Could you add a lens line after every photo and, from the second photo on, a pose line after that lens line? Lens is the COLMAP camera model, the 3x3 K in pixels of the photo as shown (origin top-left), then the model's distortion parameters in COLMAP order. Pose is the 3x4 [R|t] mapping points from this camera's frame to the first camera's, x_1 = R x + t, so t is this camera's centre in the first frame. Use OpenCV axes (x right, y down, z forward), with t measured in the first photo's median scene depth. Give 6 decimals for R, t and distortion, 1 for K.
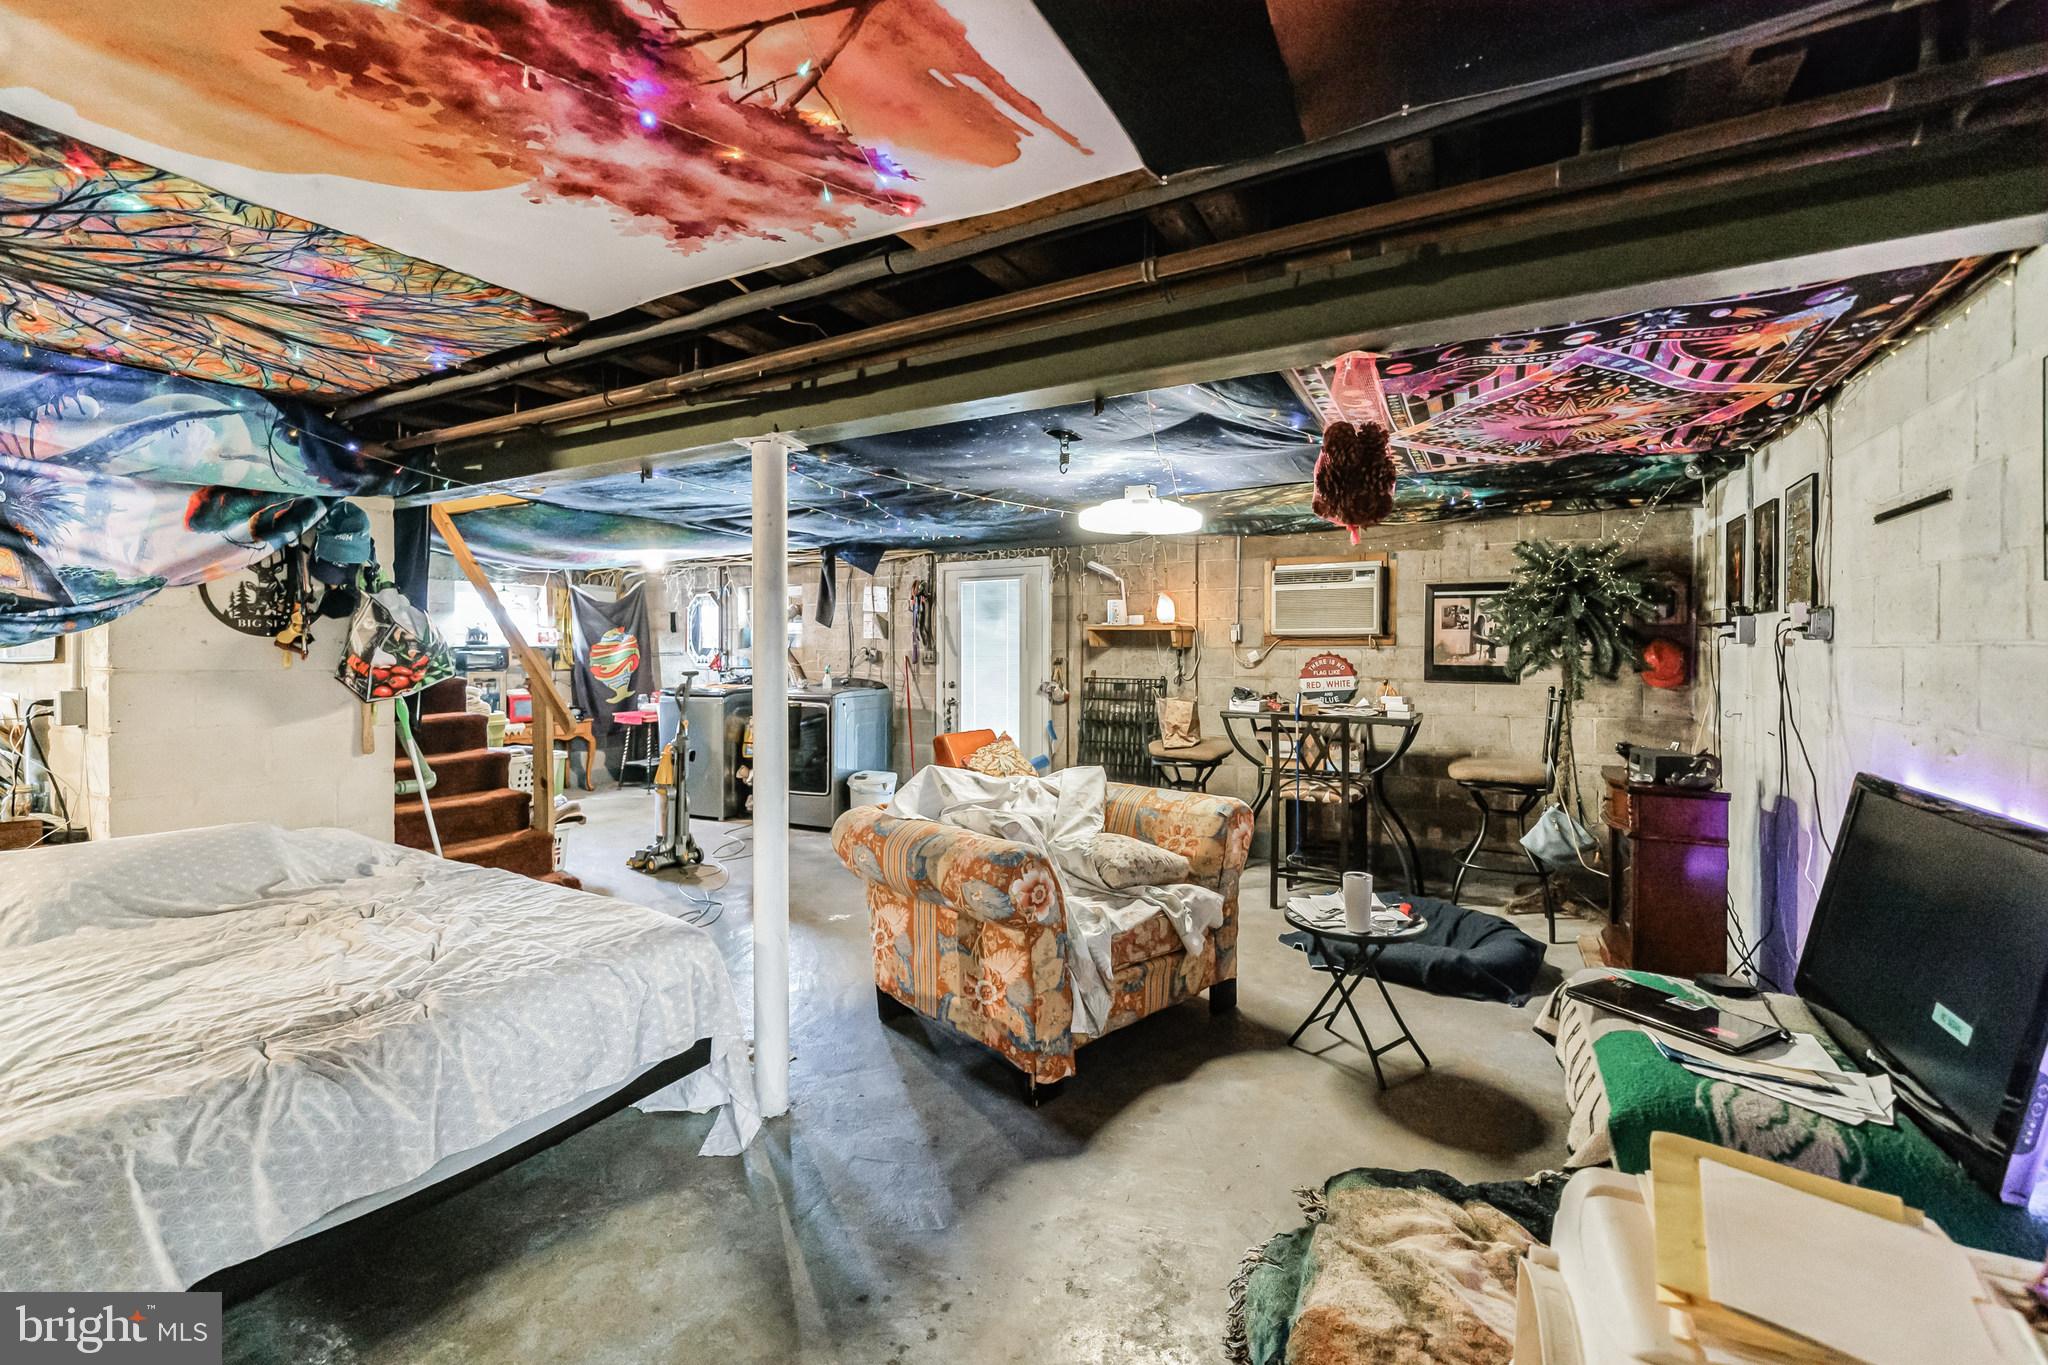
lens RADIAL K [[815.3, 0, 1016.1], [0, 815.3, 663.3], [0, 0, 1]] dist [0.001993, -0.001157]
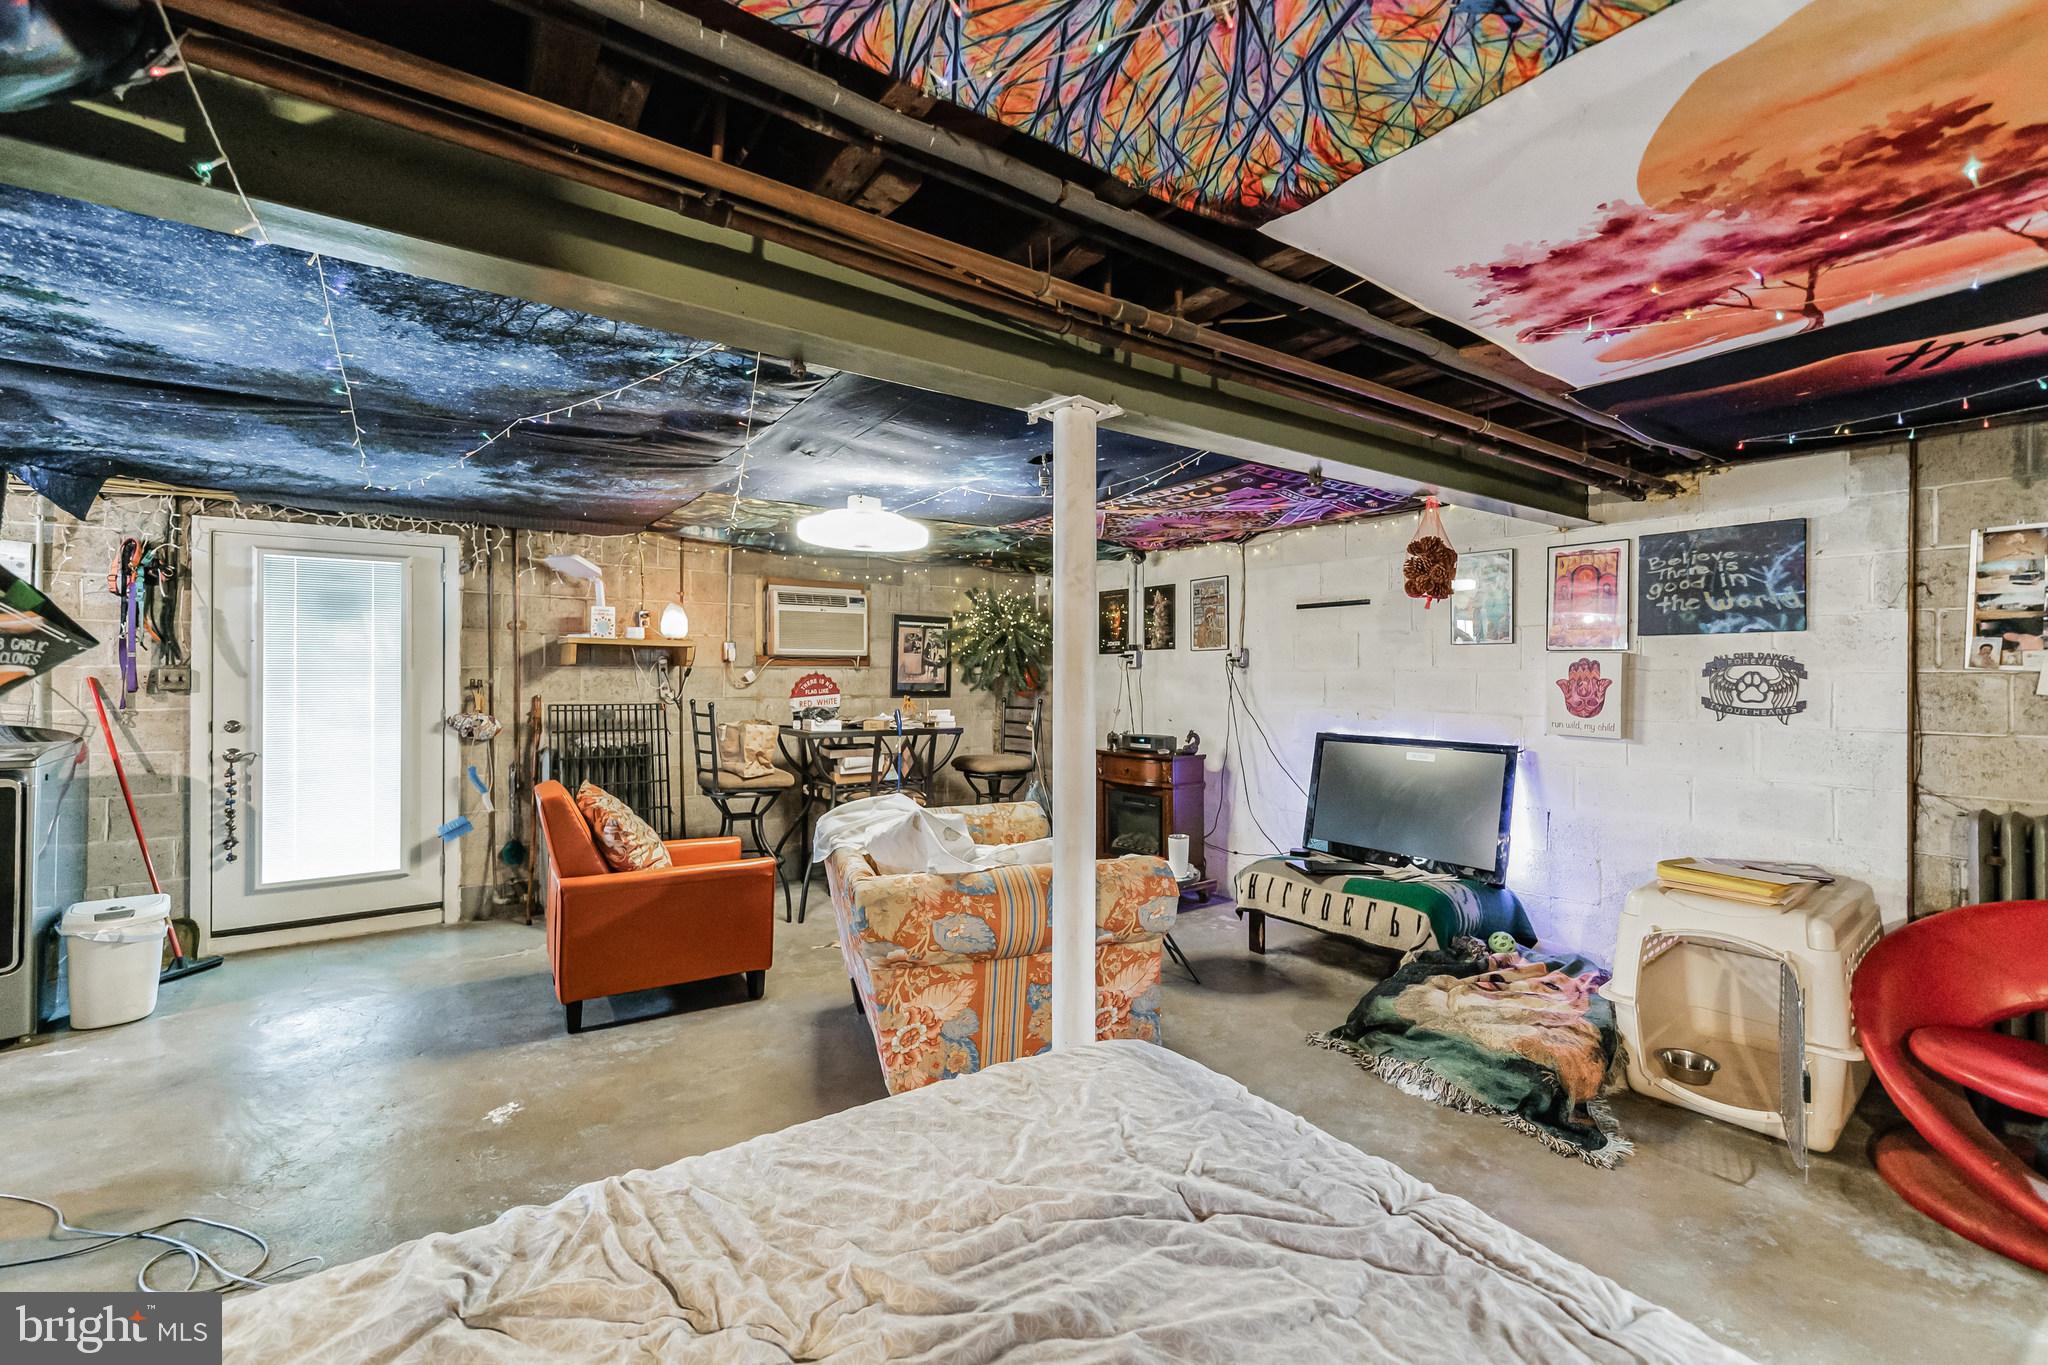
lens RADIAL K [[815.3, 0, 1018.1], [0, 815.3, 679.9], [0, 0, 1]] dist [0.001993, -0.001157]
pose [[0.464310, -0.007516, 0.885641, -0.448942], [0.010001, 0.999945, 0.003243, -0.004746], [-0.885616, 0.007352, 0.464359, 0.297280]]
